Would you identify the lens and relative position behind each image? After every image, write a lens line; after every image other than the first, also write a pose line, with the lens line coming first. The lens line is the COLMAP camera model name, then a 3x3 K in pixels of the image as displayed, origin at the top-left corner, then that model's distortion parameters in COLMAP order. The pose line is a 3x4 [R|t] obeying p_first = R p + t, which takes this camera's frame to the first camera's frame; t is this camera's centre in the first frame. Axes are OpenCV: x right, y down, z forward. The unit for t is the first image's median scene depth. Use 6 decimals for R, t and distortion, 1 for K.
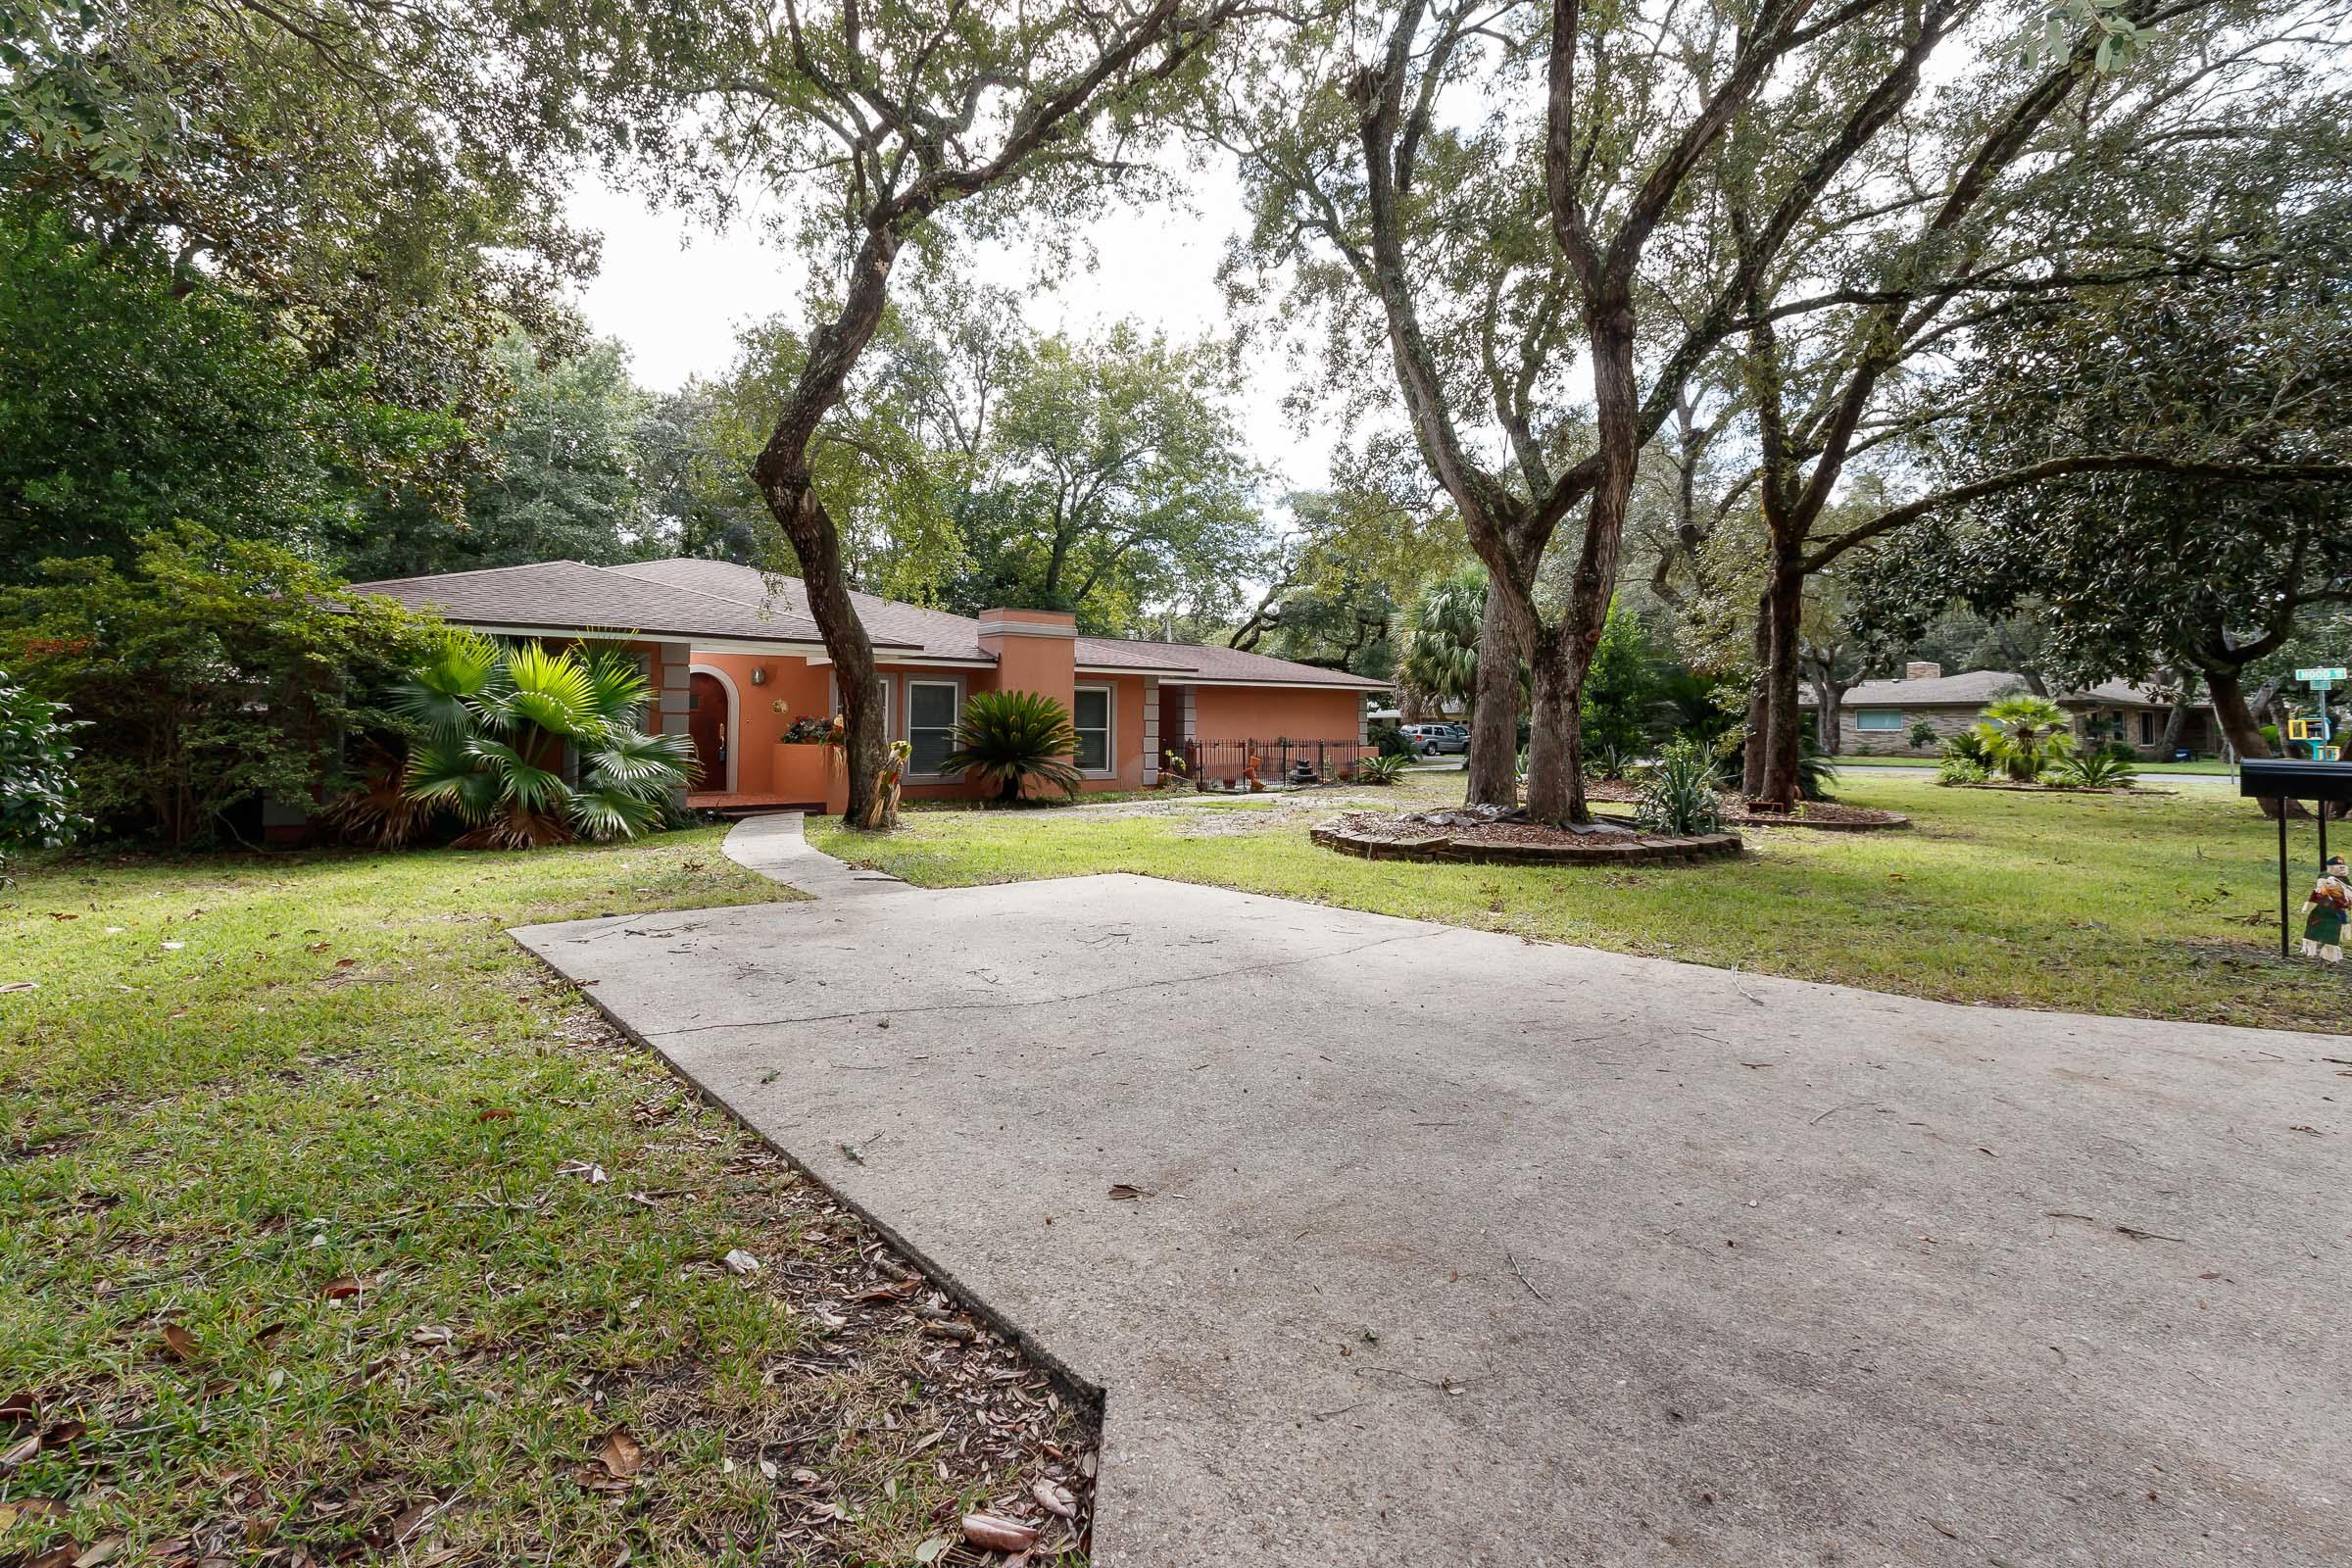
lens RADIAL K [[1059.6, 0, 1176.0], [0, 1059.6, 784.0], [0, 0, 1]] dist [0.001751, 0.000196]
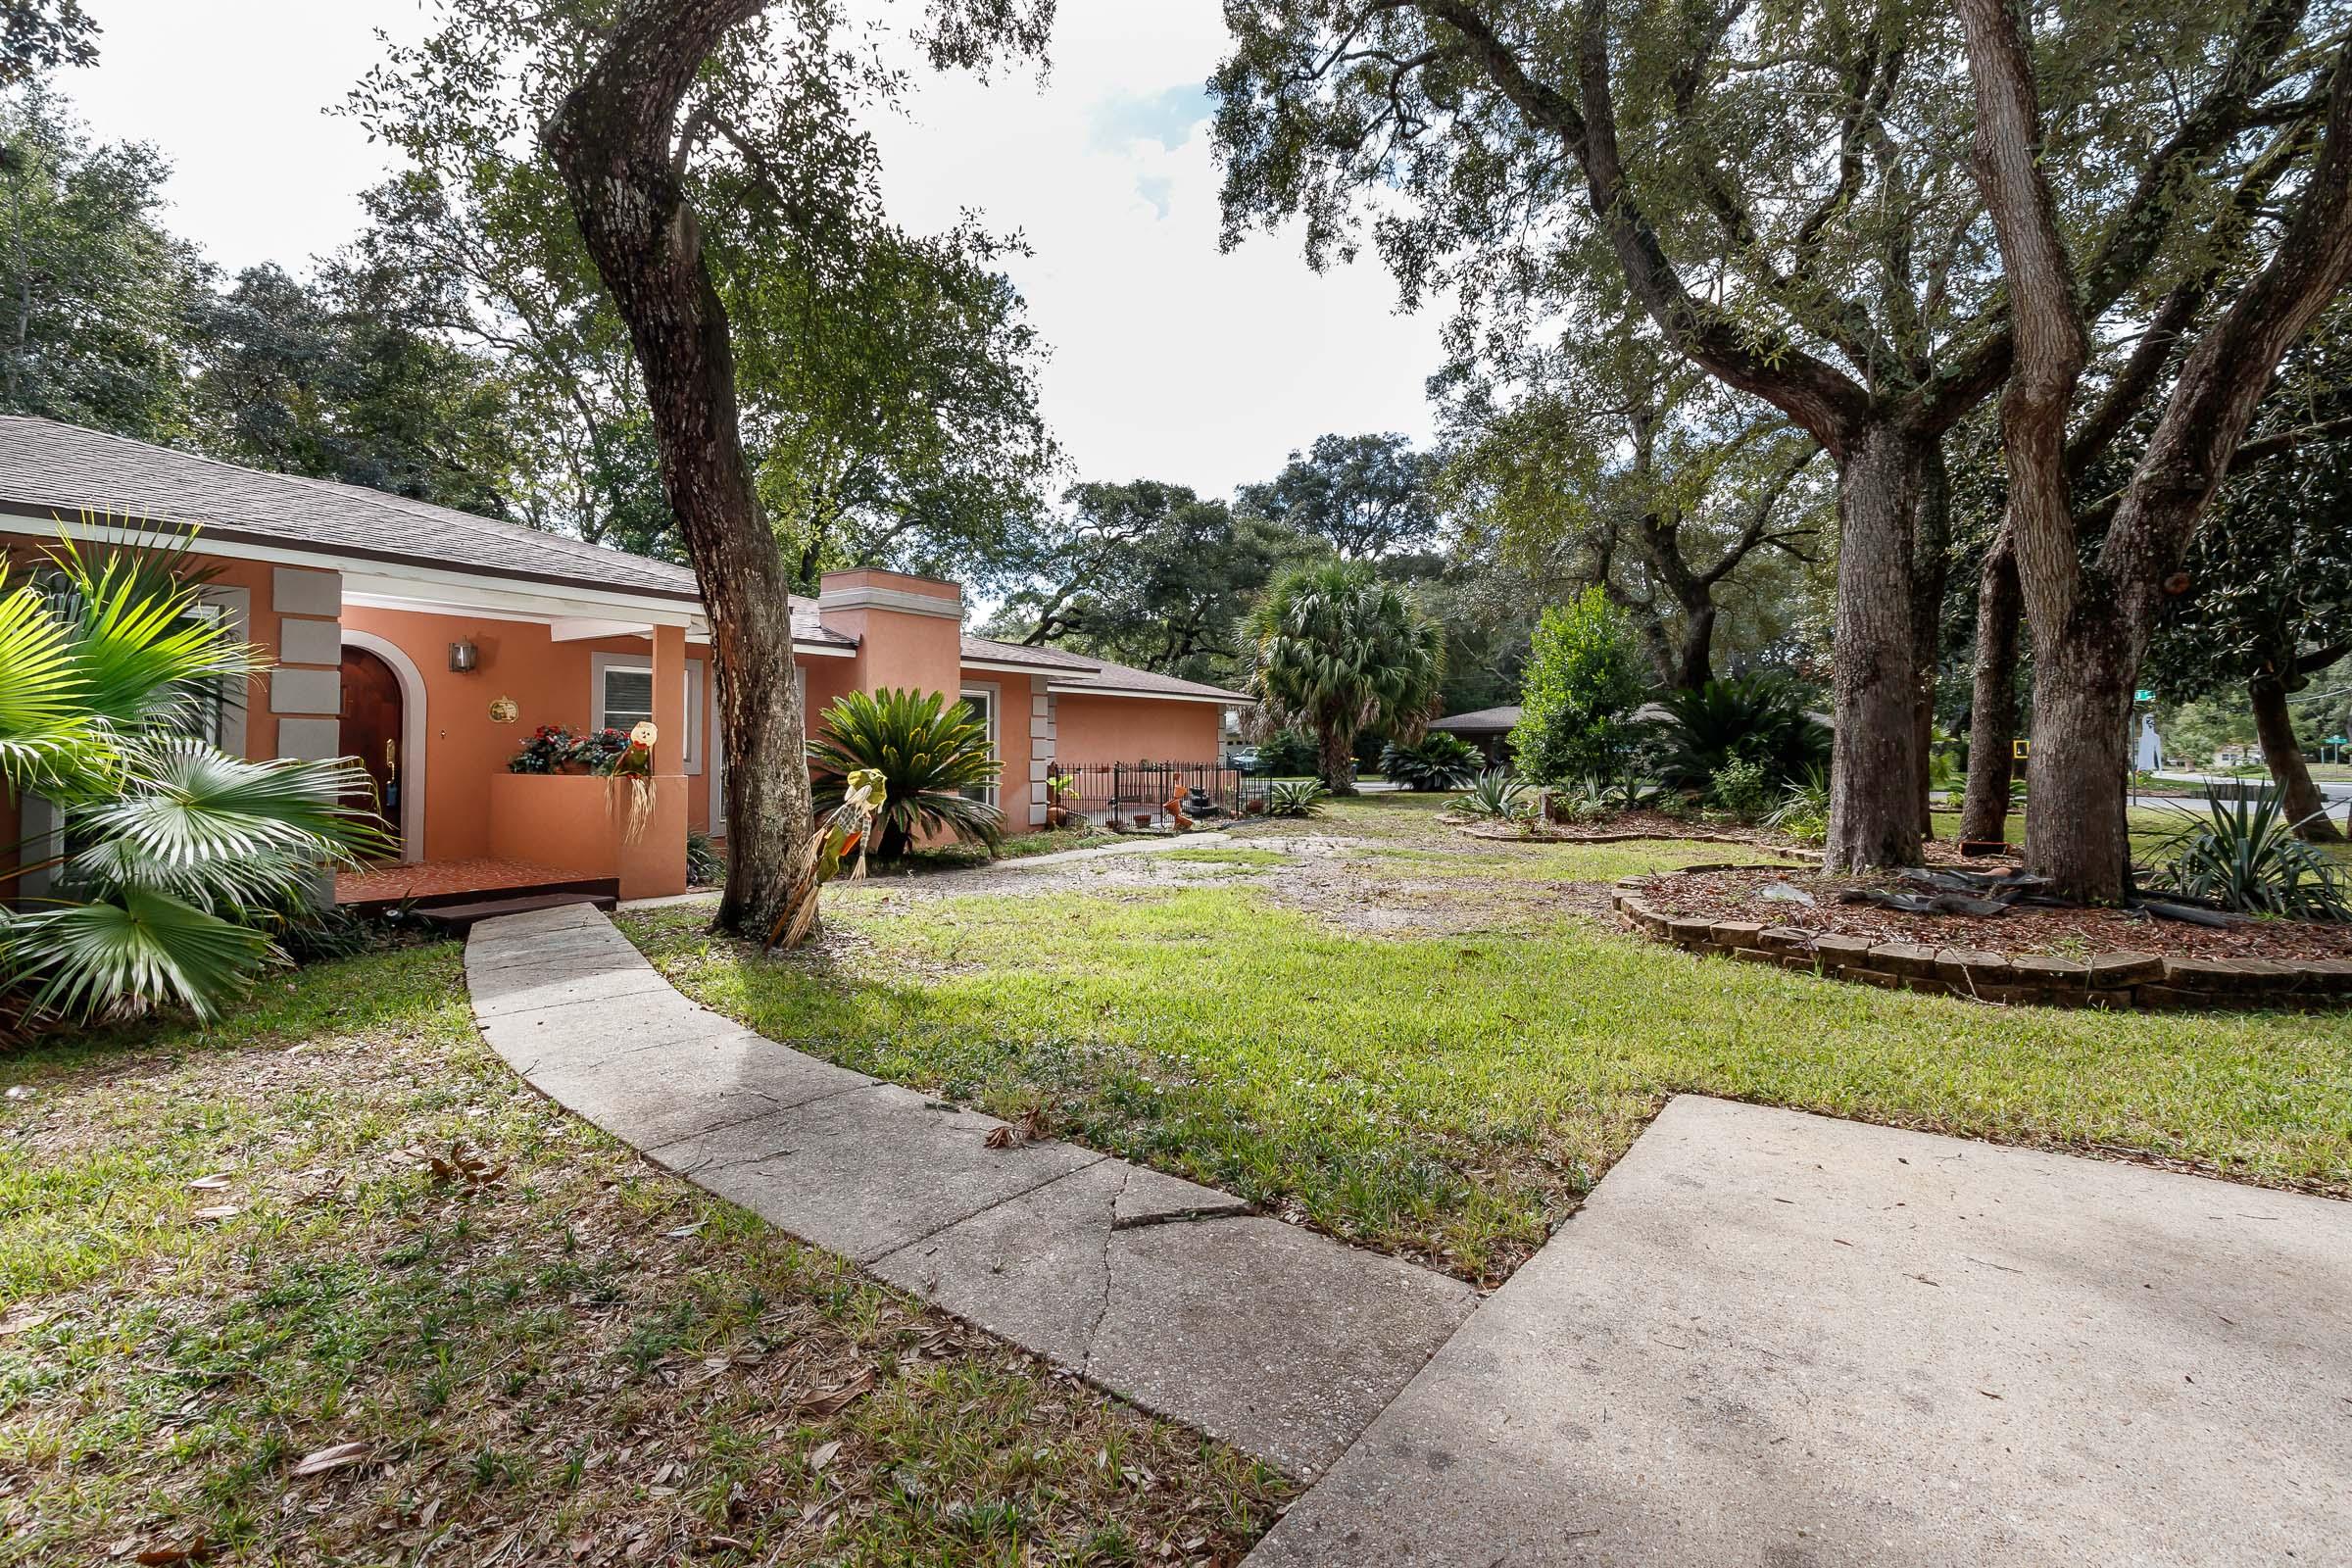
lens RADIAL K [[1090.8, 0, 1176.0], [0, 1090.8, 784.0], [0, 0, 1]] dist [0.002979, 0.000776]
pose [[0.966644, -0.007332, 0.256018, -0.168181], [0.012708, 0.999732, -0.019351, -0.015661], [-0.255807, 0.021959, 0.966478, 0.319118]]
